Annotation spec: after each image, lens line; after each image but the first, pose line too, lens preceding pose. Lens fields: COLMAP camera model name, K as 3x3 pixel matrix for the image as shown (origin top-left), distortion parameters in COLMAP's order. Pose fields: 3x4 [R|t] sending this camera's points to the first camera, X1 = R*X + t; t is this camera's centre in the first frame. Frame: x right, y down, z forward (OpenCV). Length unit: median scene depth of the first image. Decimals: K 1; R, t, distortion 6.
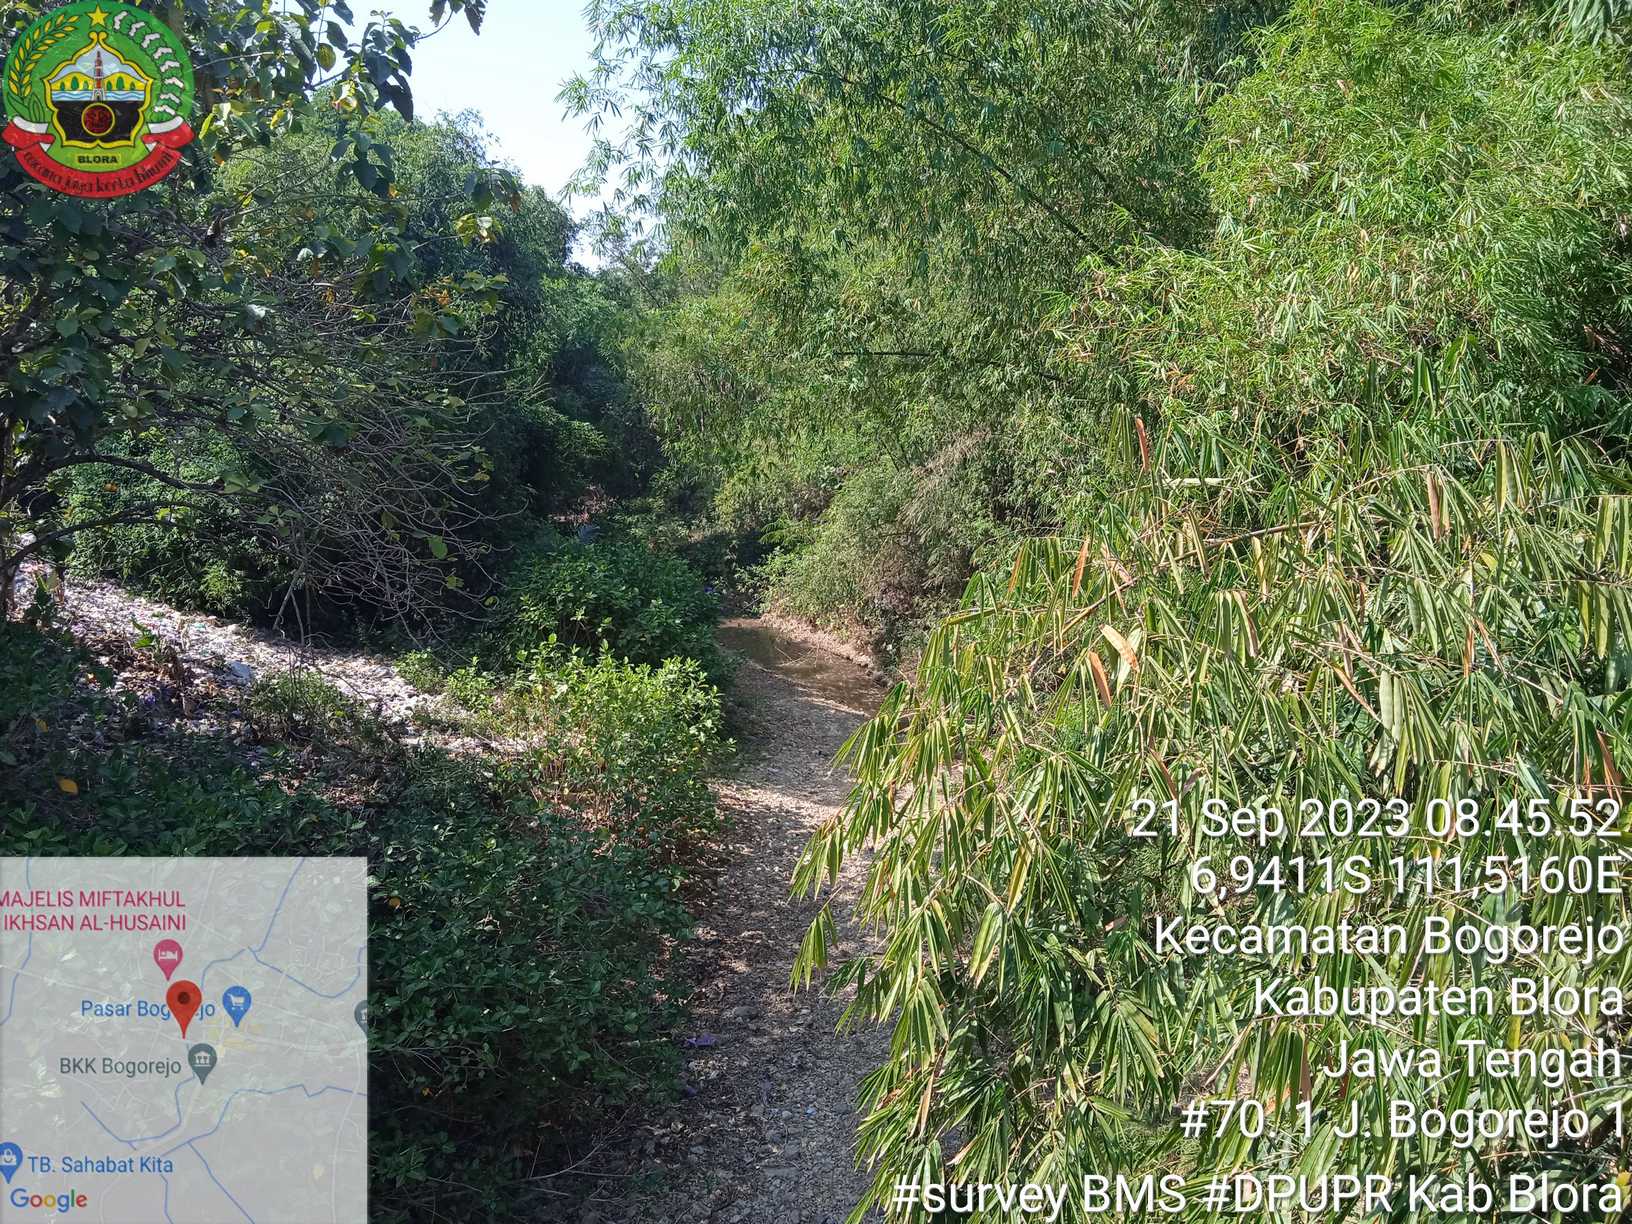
lens RADIAL K [[1323.5, 0, 819.2], [0, 1323.5, 614.0], [0, 0, 1]] dist [0.031109, -0.011124]
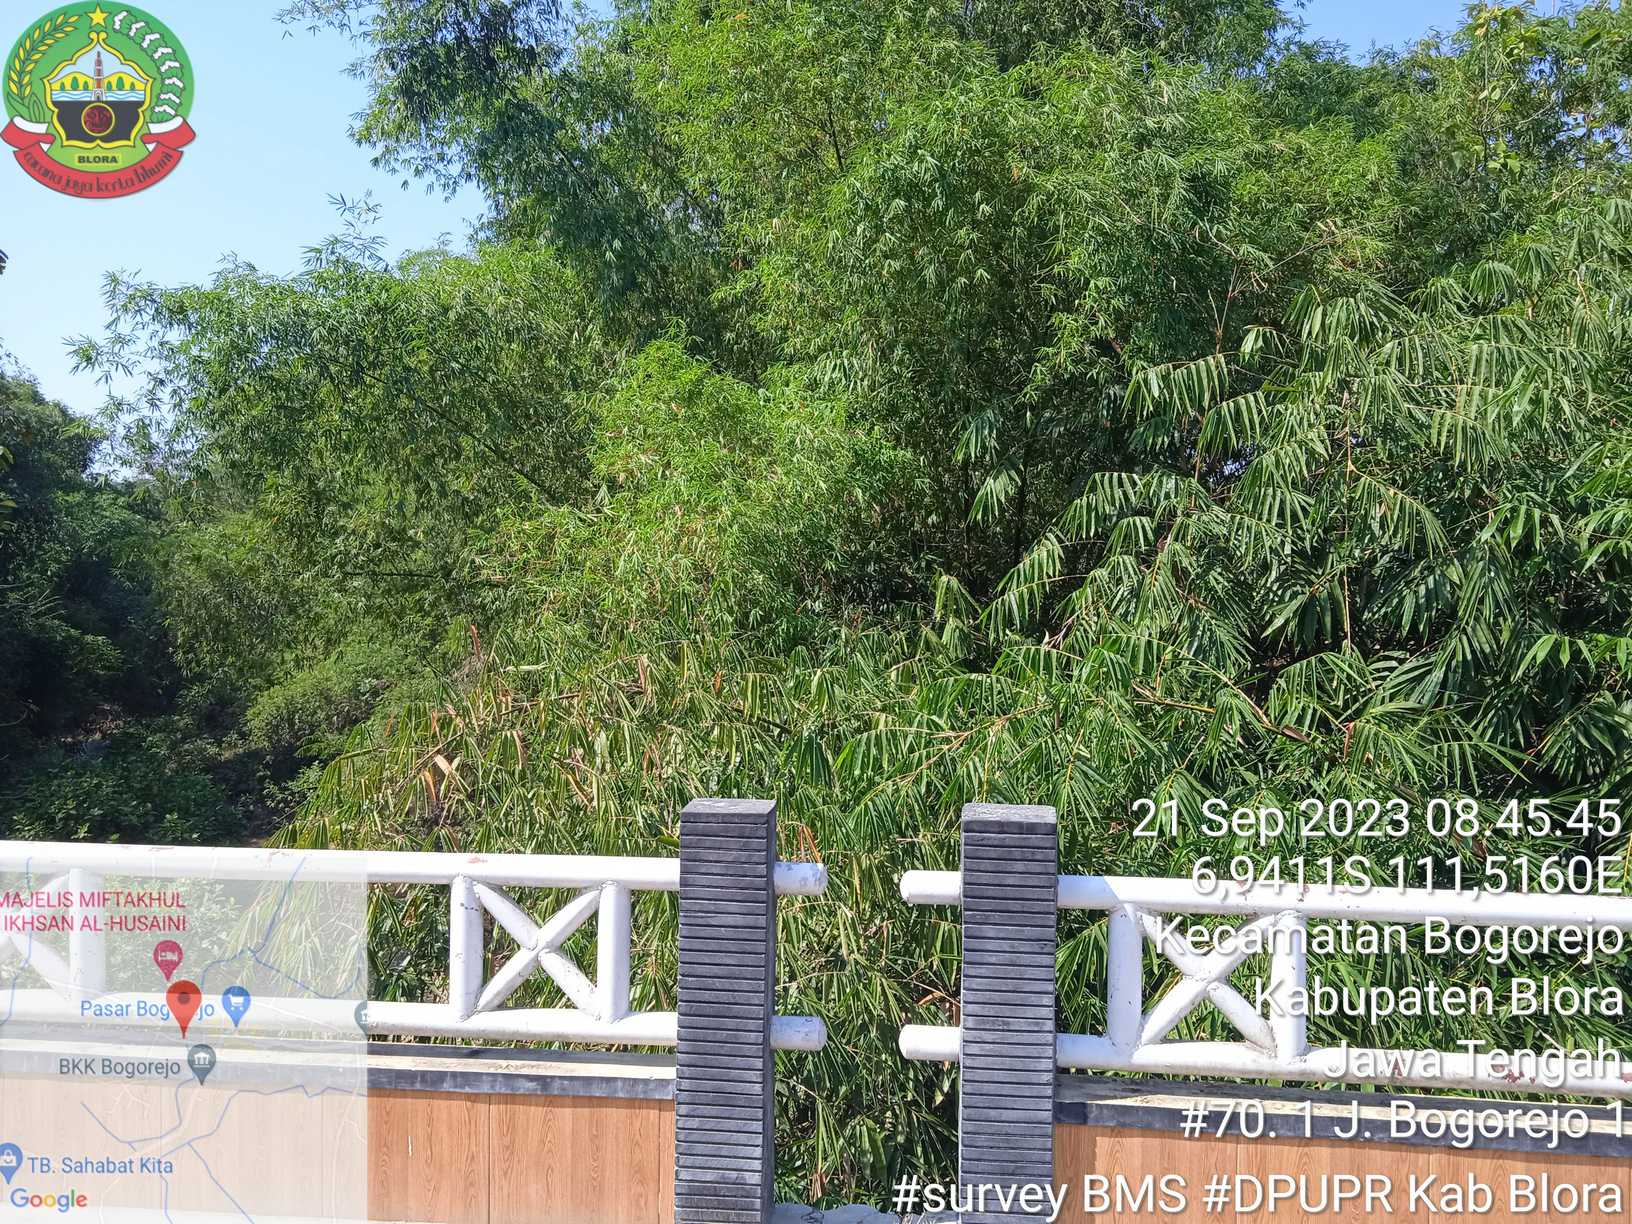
lens RADIAL K [[1323.5, 0, 814.6], [0, 1323.5, 605.9], [0, 0, 1]] dist [0.031109, -0.011124]
pose [[0.950665, 0.007307, 0.310133, 0.022989], [0.044442, 0.986203, -0.159466, 0.016048], [-0.307019, 0.165381, 0.937224, -0.101437]]
